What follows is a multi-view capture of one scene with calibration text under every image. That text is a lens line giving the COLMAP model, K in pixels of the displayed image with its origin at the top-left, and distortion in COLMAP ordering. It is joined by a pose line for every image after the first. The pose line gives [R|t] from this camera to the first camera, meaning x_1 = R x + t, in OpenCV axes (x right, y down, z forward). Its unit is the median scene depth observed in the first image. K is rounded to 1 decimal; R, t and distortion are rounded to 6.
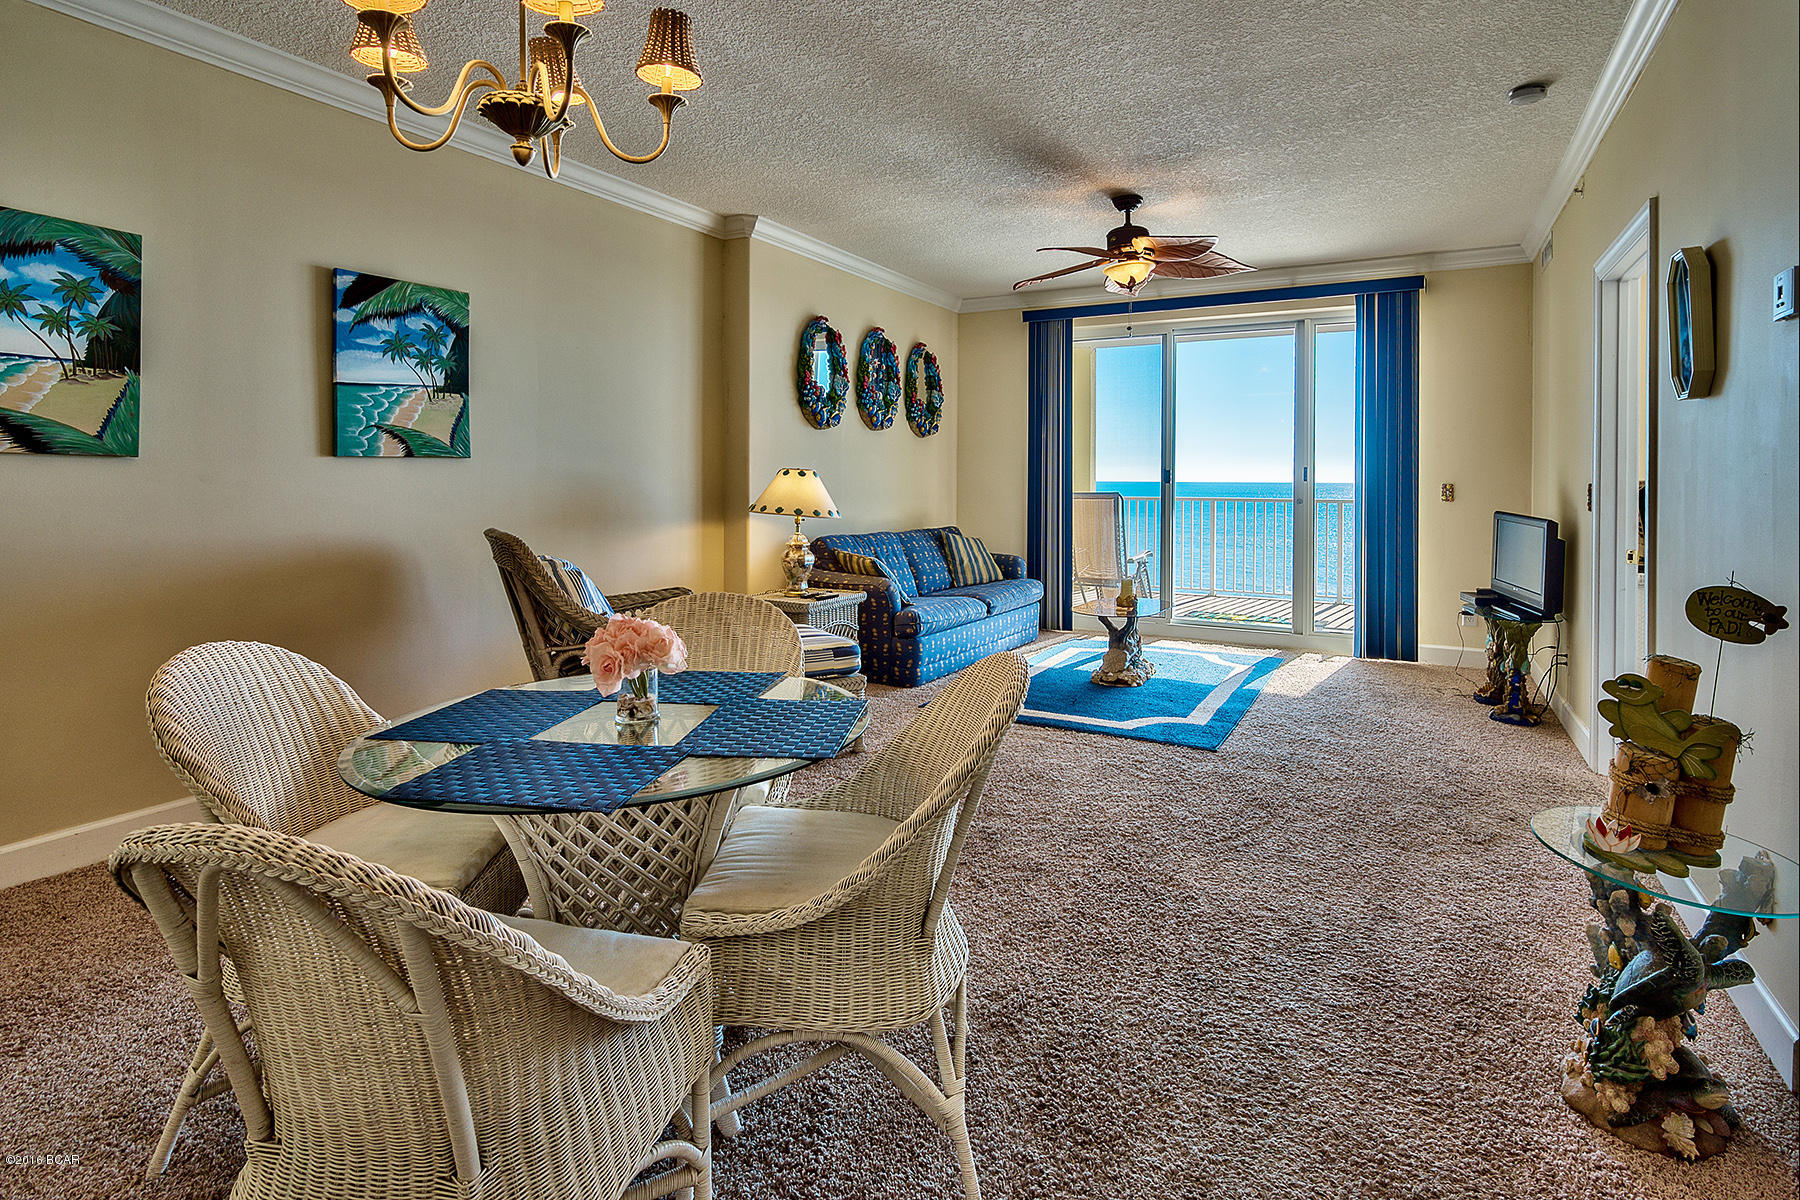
lens RADIAL K [[880.0, 0, 945.1], [0, 880.0, 486.6], [0, 0, 1]] dist [-0.007883, 0.001094]
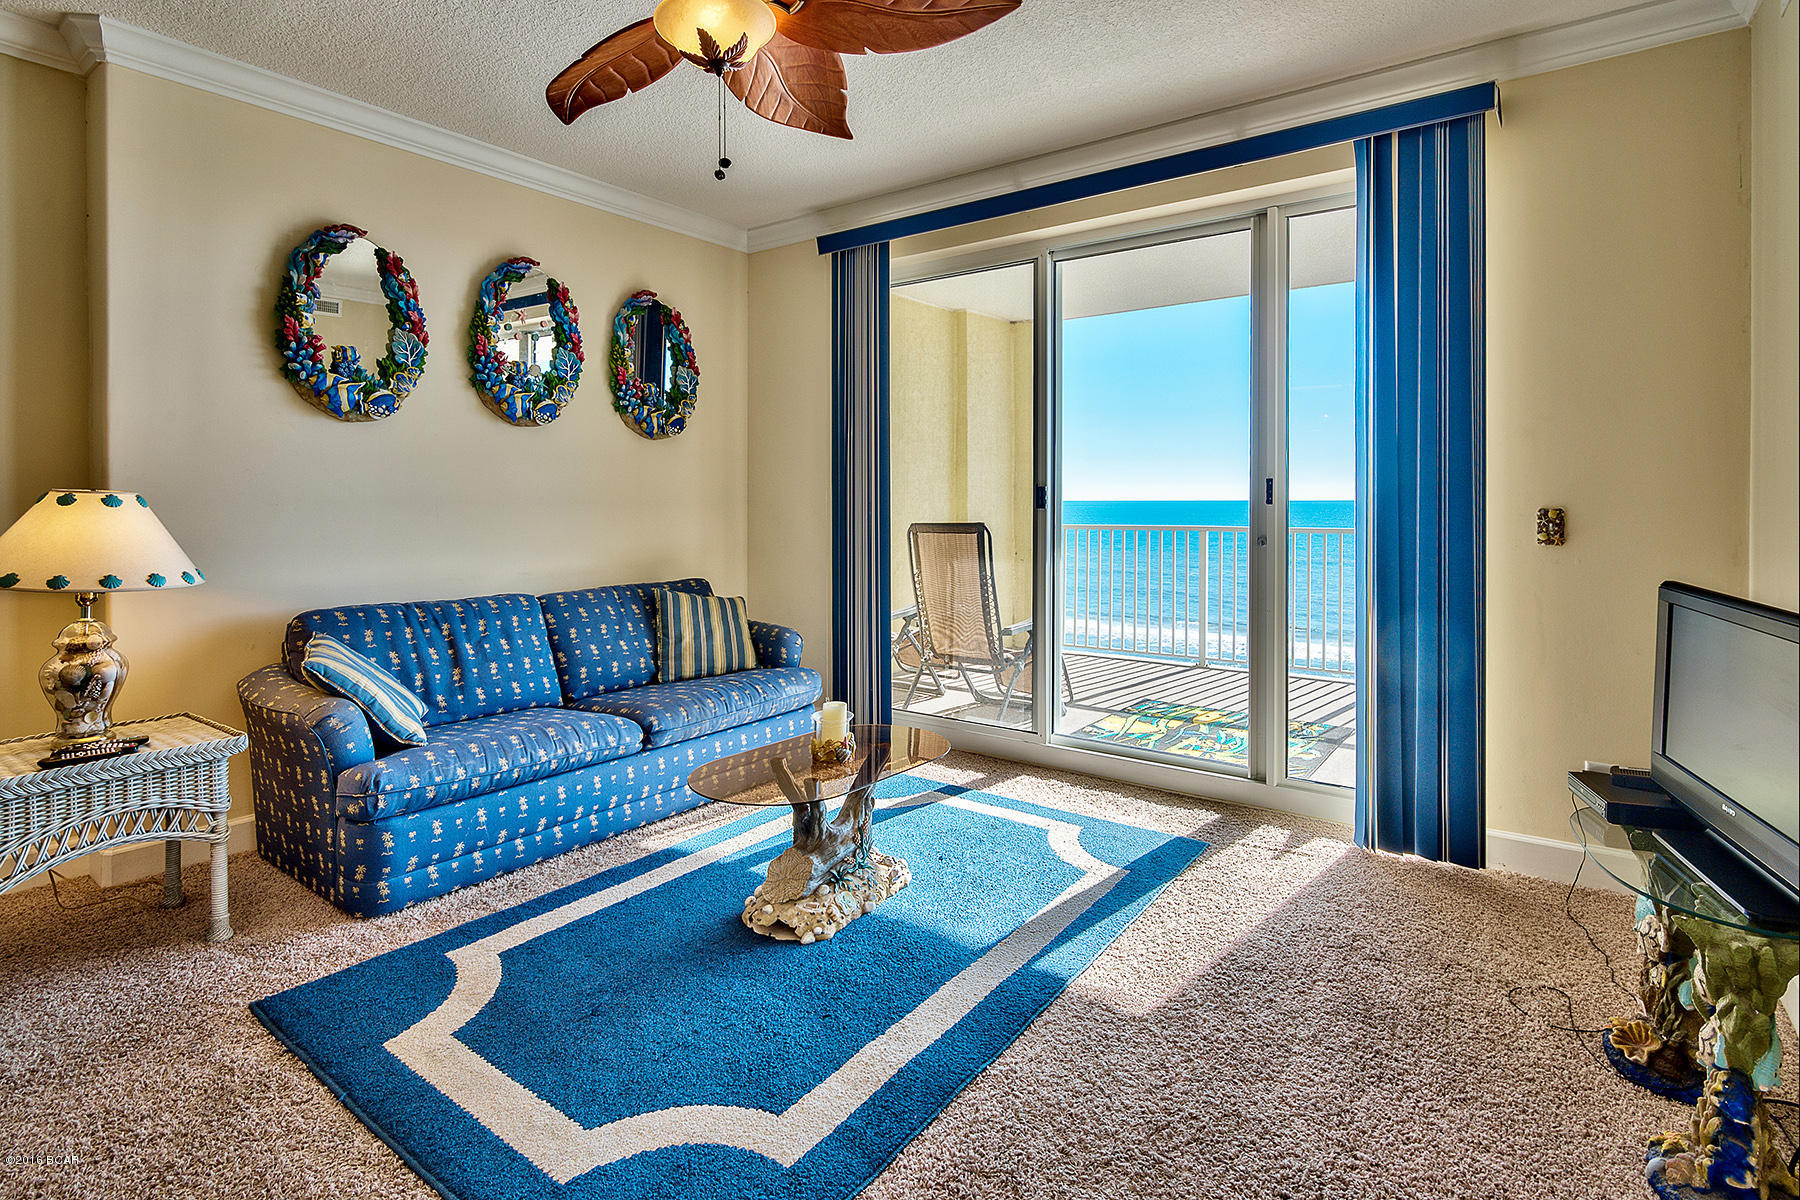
lens RADIAL K [[880.0, 0, 893.7], [0, 880.0, 509.5], [0, 0, 1]] dist [-0.007883, 0.001094]
pose [[0.987283, -0.005784, -0.158864, 0.307867], [0.006297, 0.999976, 0.002727, -0.006358], [0.158845, -0.003692, 0.987297, 0.491860]]
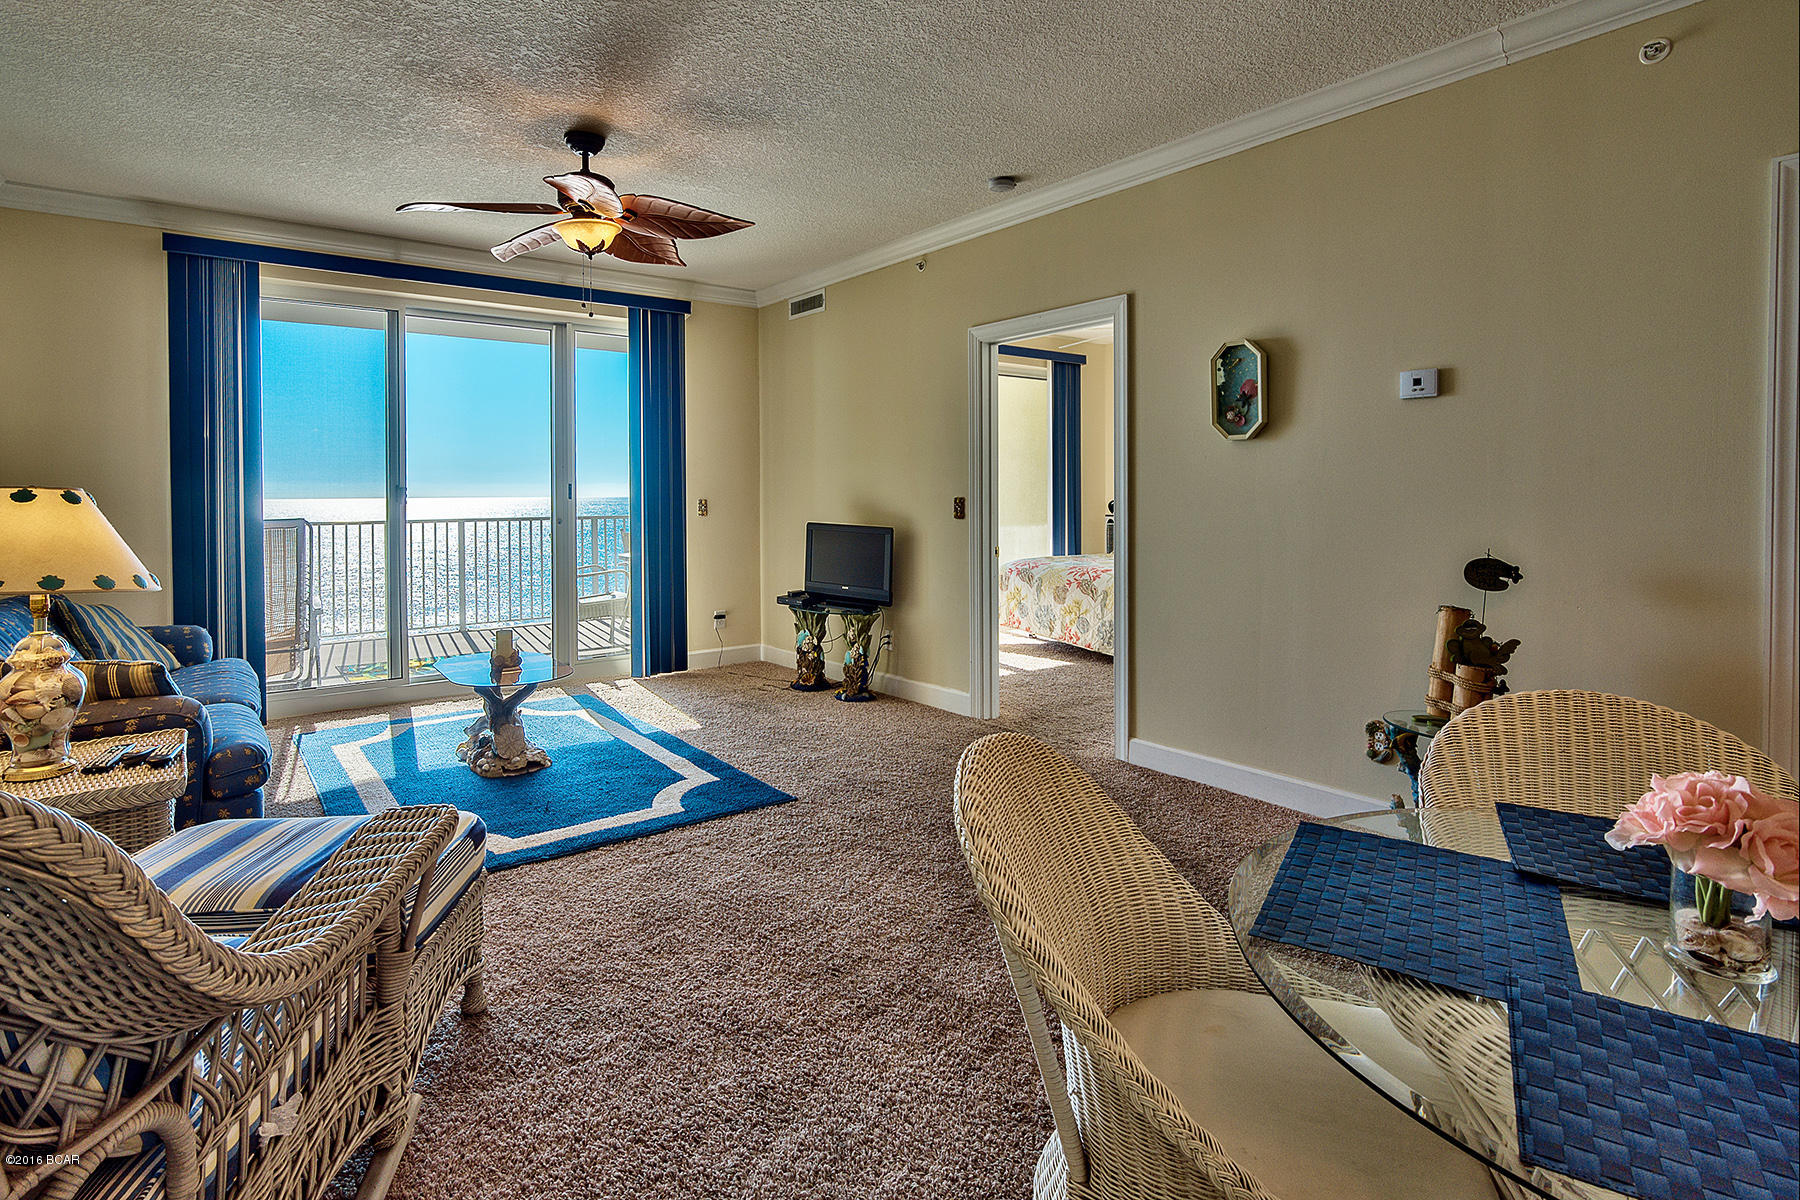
lens RADIAL K [[880.0, 0, 877.7], [0, 880.0, 497.4], [0, 0, 1]] dist [-0.007883, 0.001094]
pose [[0.459412, -0.011755, 0.888145, -0.297469], [0.016868, 0.999848, 0.004508, -0.007382], [-0.888063, 0.012910, 0.459540, 0.340052]]
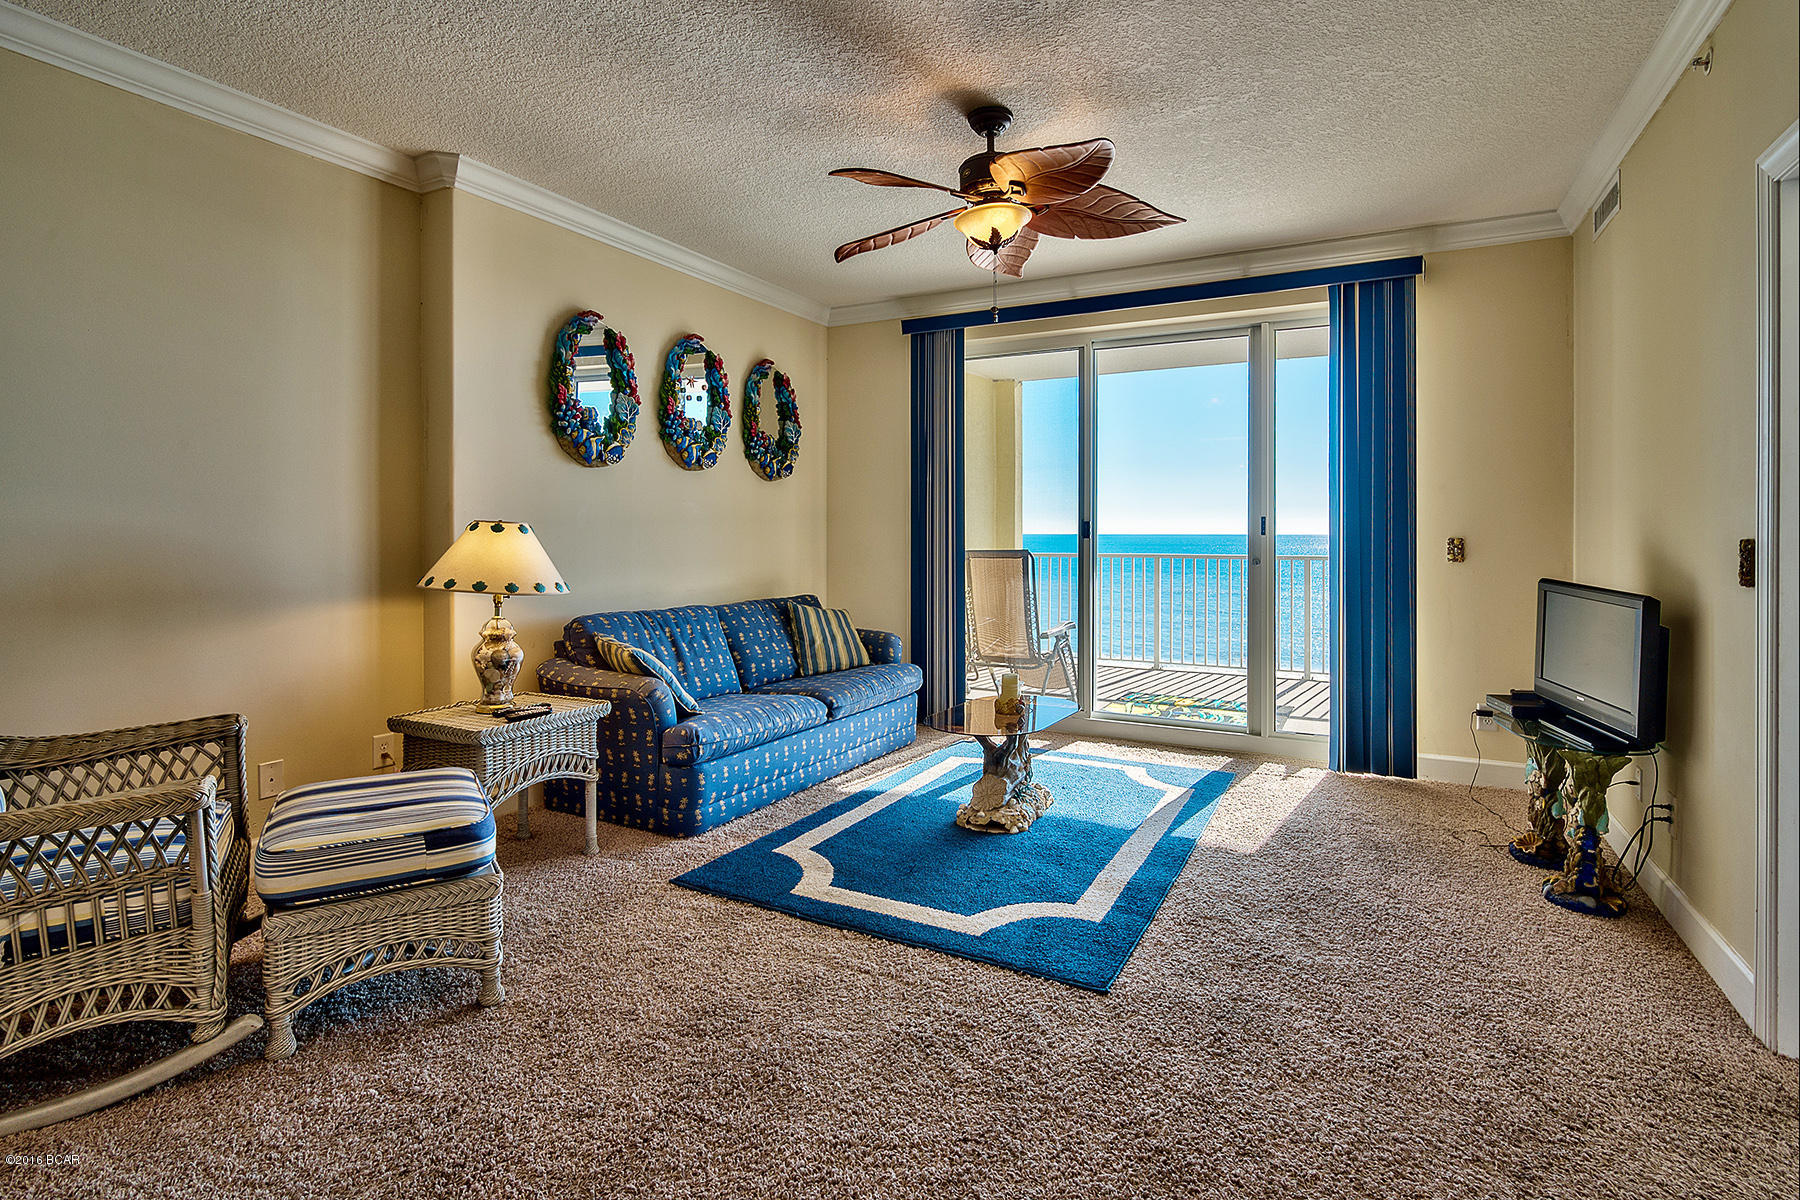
lens RADIAL K [[880.0, 0, 899.2], [0, 880.0, 535.9], [0, 0, 1]] dist [-0.007883, 0.001094]
pose [[0.999946, -0.004027, -0.009584, 0.118976], [0.003985, 0.999982, -0.004441, -0.003811], [0.009602, 0.004403, 0.999944, 0.275487]]
